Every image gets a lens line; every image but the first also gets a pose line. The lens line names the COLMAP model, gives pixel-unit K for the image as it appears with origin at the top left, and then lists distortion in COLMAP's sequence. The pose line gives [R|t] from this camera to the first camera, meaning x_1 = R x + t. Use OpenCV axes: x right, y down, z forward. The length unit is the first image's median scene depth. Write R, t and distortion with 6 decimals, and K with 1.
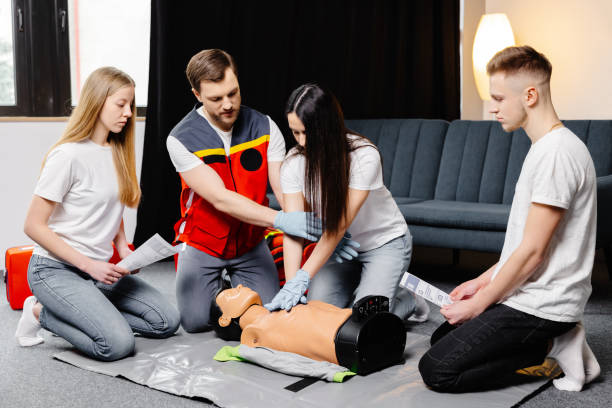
lens RADIAL K [[834.4, 0, 306.9], [0, 834.4, 204.1], [0, 0, 1]] dist [-0.004217, 0.002945]
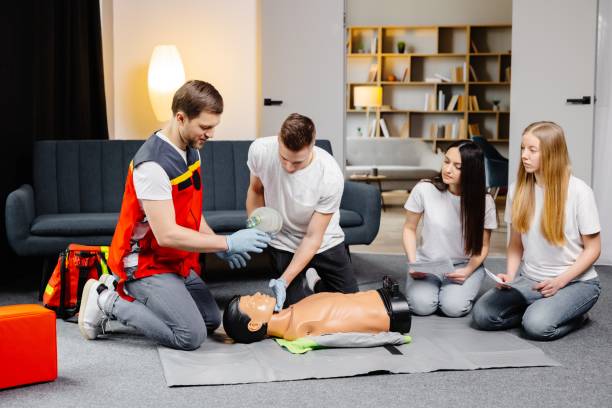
lens RADIAL K [[849.4, 0, 313.7], [0, 849.4, 204.1], [0, 0, 1]] dist [-0.005279, 0.013499]
pose [[0.627511, -0.062245, 0.776116, -1.115921], [0.072131, 0.997160, 0.021653, -0.048878], [-0.775259, 0.042395, 0.630219, 0.257704]]
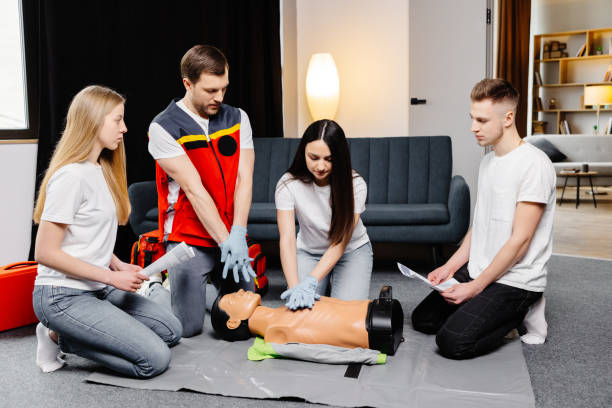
lens RADIAL K [[663.1, 0, 304.4], [0, 663.1, 194.8], [0, 0, 1]] dist [-0.008171, -0.003092]
pose [[0.912202, -0.045801, 0.407172, -0.434705], [0.051975, 0.998640, -0.004108, -0.024571], [-0.406430, 0.024910, 0.913342, 0.196890]]
